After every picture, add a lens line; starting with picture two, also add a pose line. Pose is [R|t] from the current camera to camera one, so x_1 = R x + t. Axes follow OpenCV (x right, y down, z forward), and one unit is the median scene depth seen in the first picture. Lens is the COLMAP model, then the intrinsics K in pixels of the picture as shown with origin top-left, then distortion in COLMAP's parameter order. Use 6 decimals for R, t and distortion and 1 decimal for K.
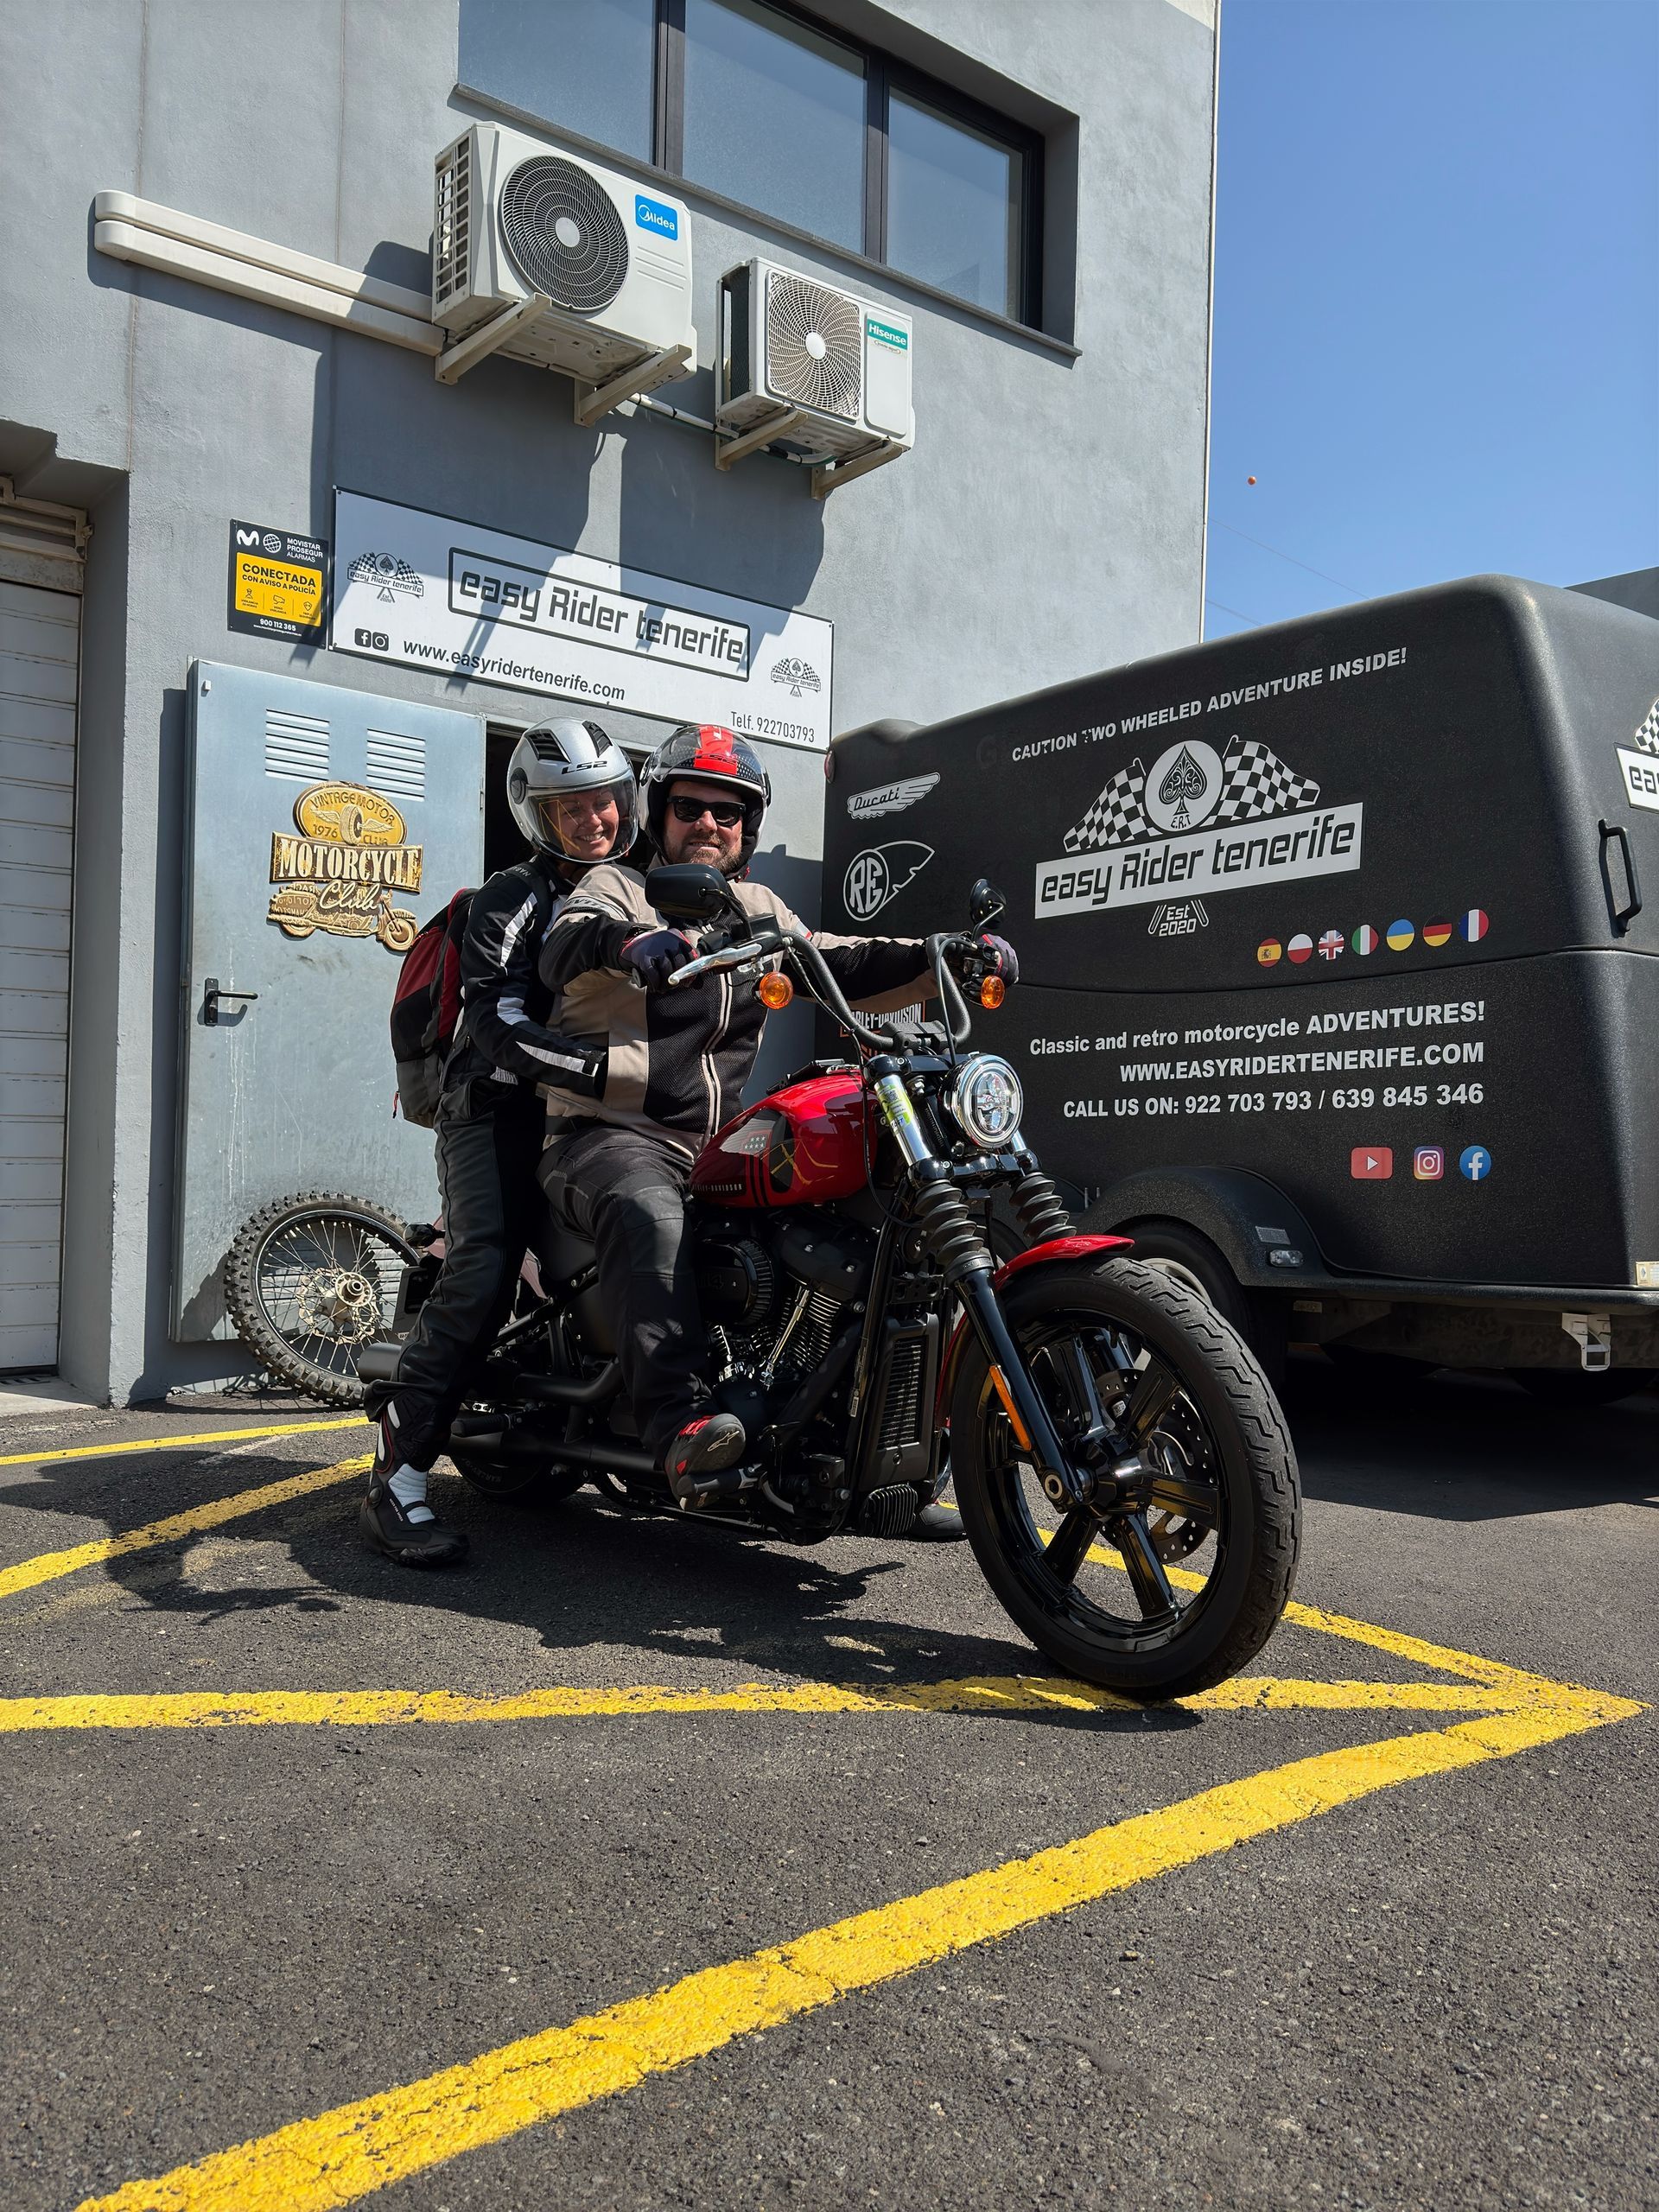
lens RADIAL K [[1794.8, 0, 829.5], [0, 1794.8, 1106.0], [0, 0, 1]] dist [0.205910, -0.442016]
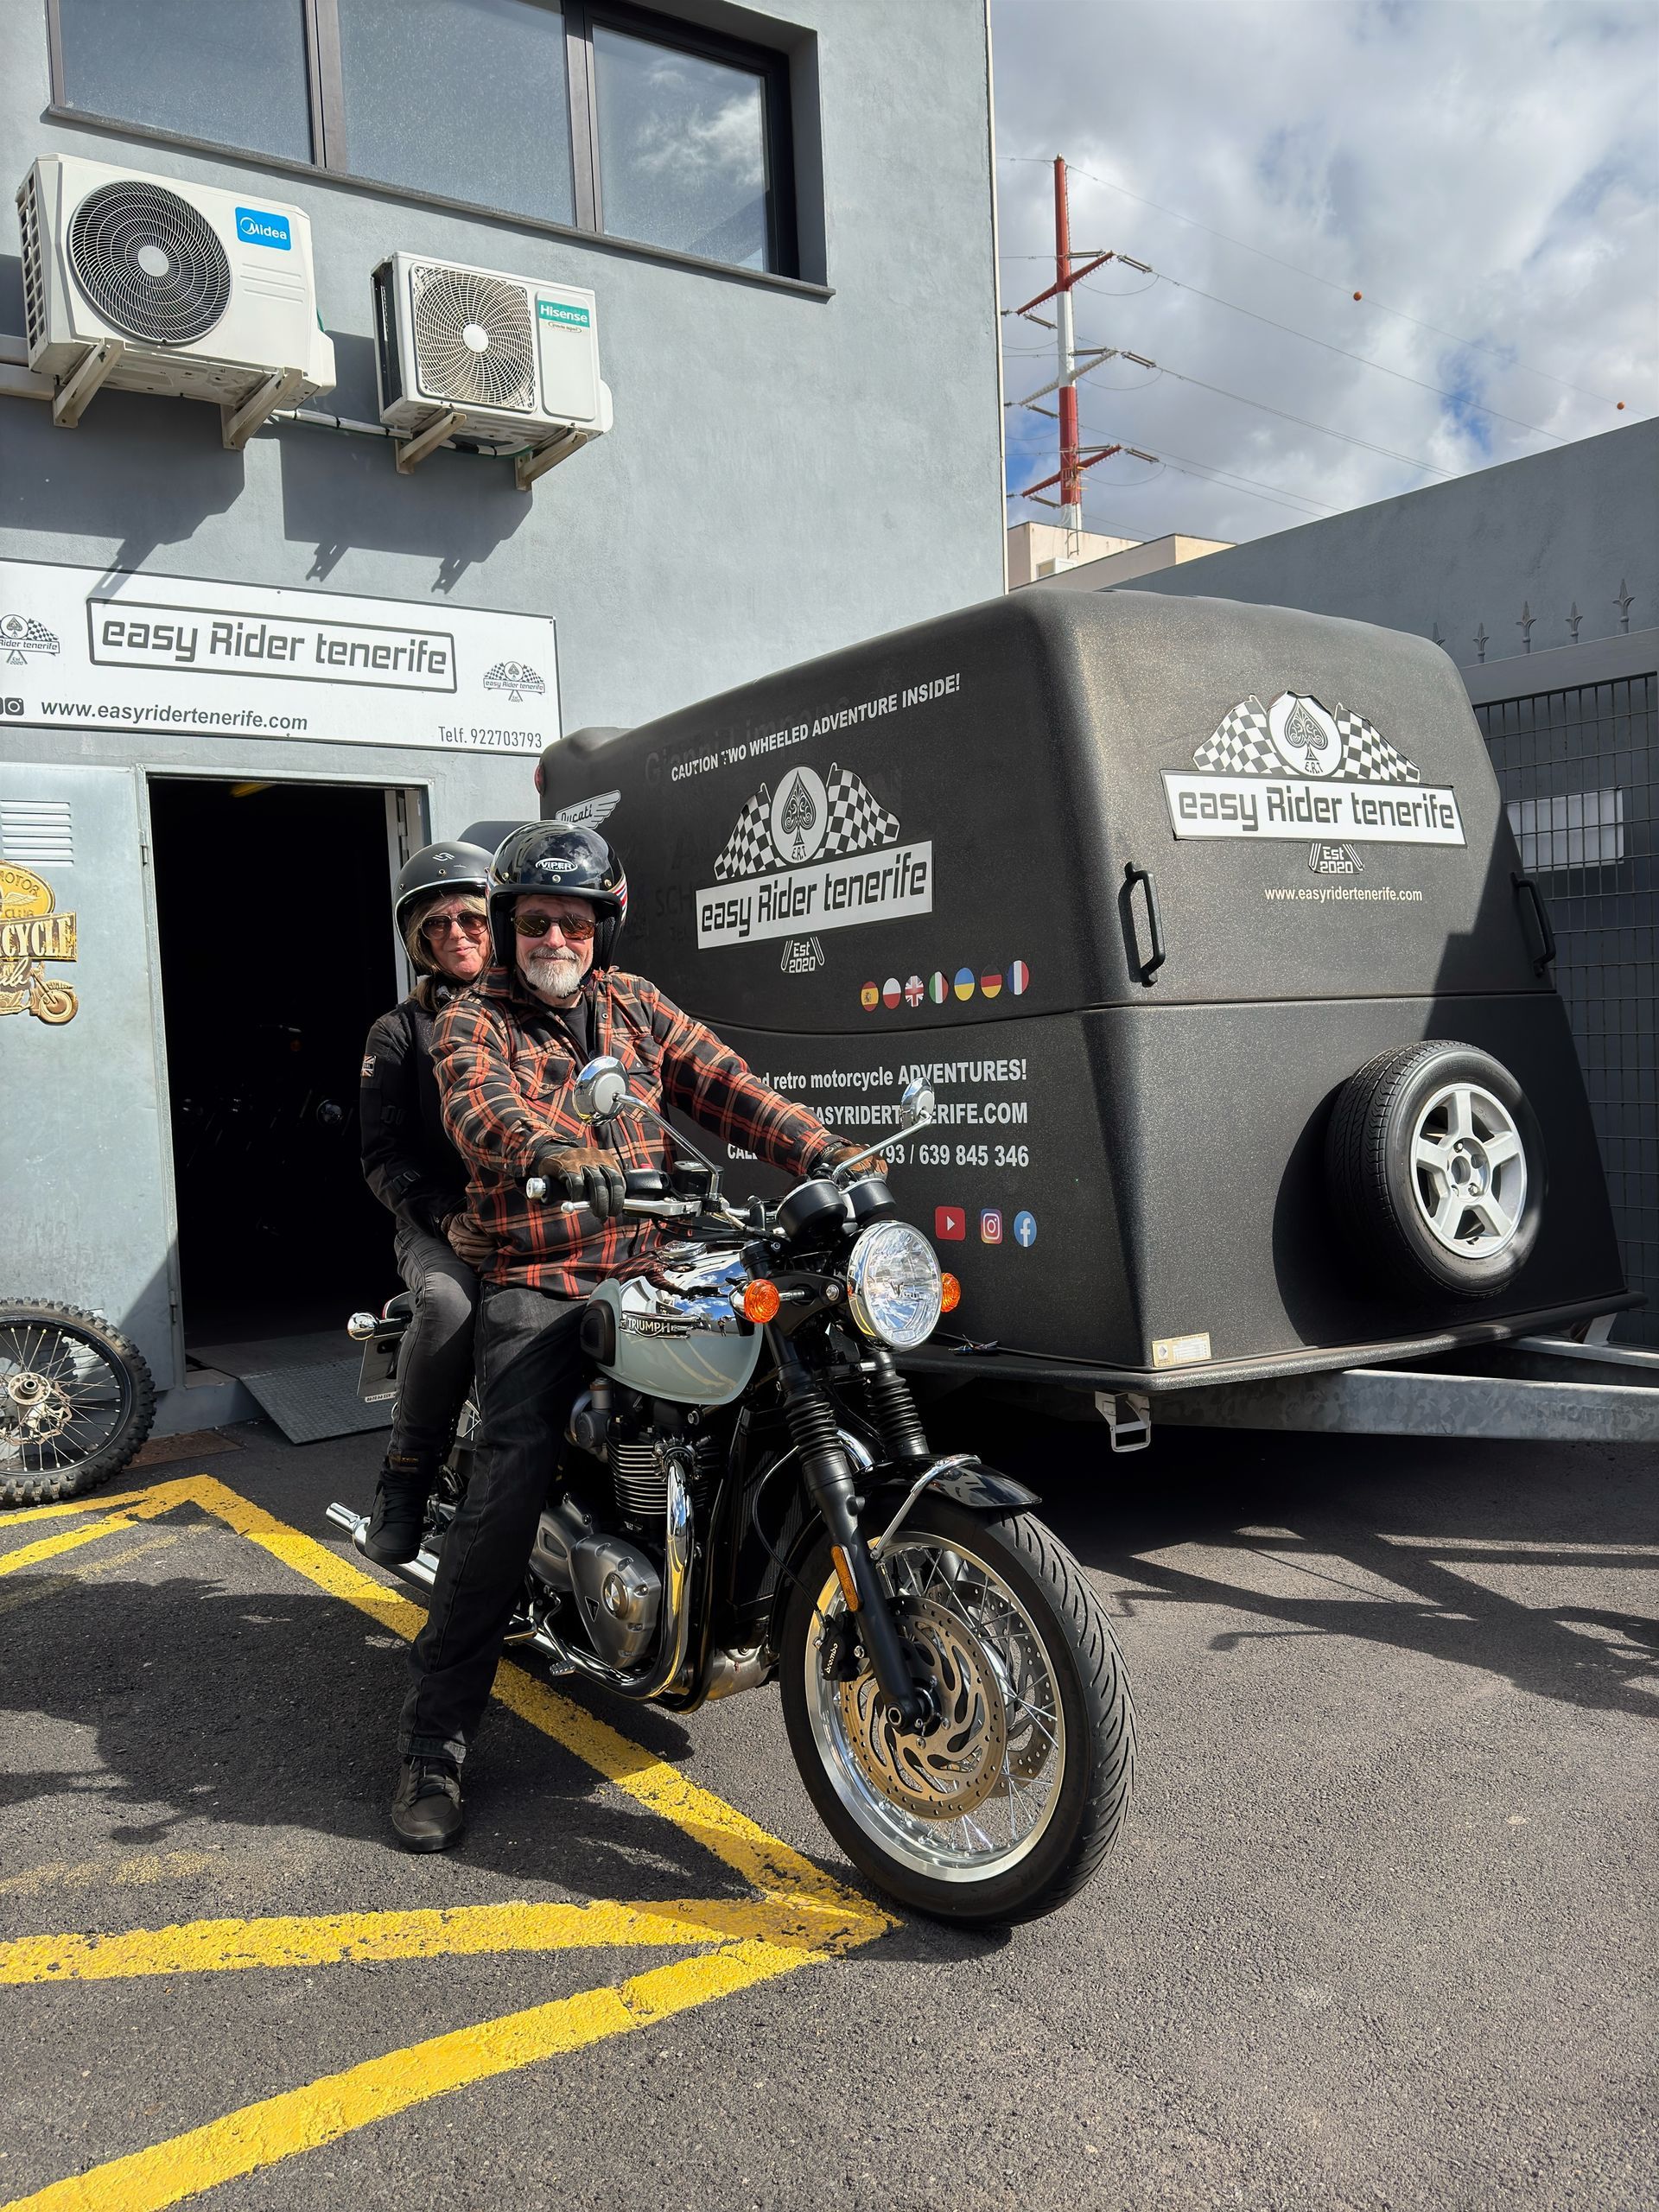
lens RADIAL K [[1824.2, 0, 829.5], [0, 1824.2, 1106.0], [0, 0, 1]] dist [0.191721, -0.410644]
pose [[0.994567, -0.061300, -0.084133, 0.270958], [0.066826, 0.995677, 0.064513, -0.081995], [0.079815, -0.069785, 0.994364, 0.035918]]
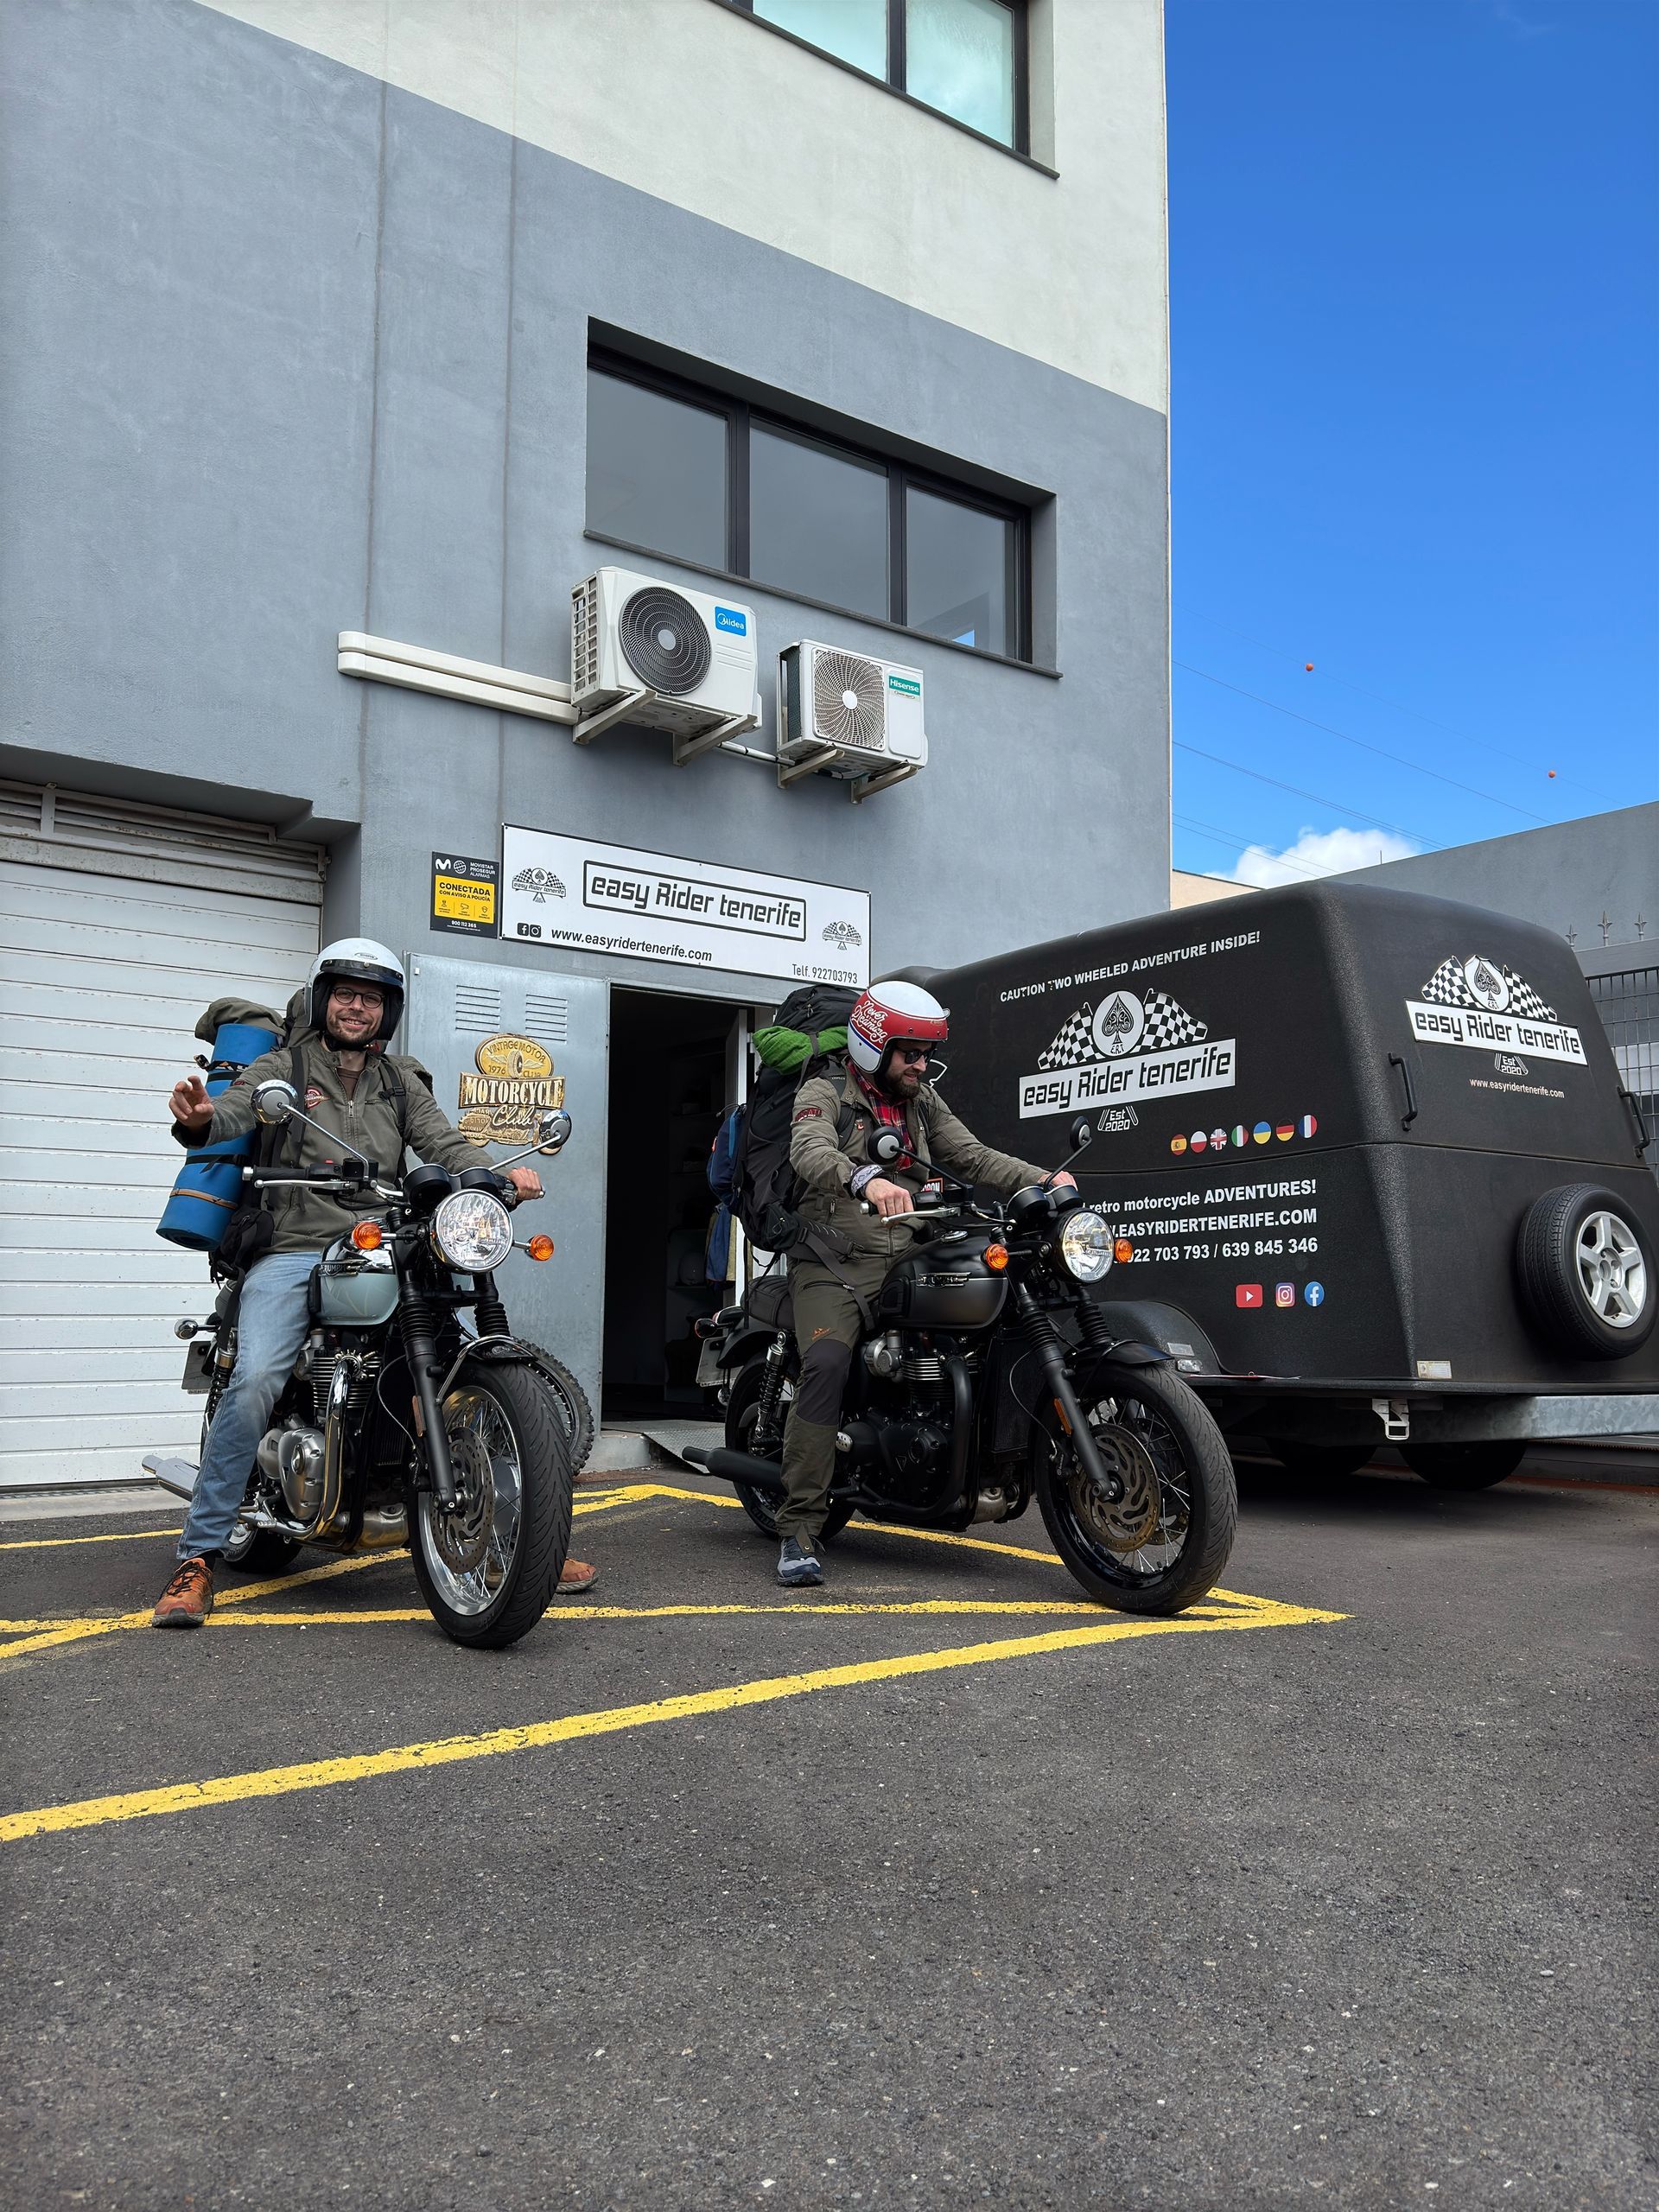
lens RADIAL K [[1794.8, 0, 829.5], [0, 1794.8, 1106.0], [0, 0, 1]] dist [0.205910, -0.442016]
pose [[0.998664, -0.022696, -0.046416, 0.037820], [0.018213, 0.995327, -0.094829, 0.010608], [0.048352, 0.093857, 0.994411, -0.348593]]
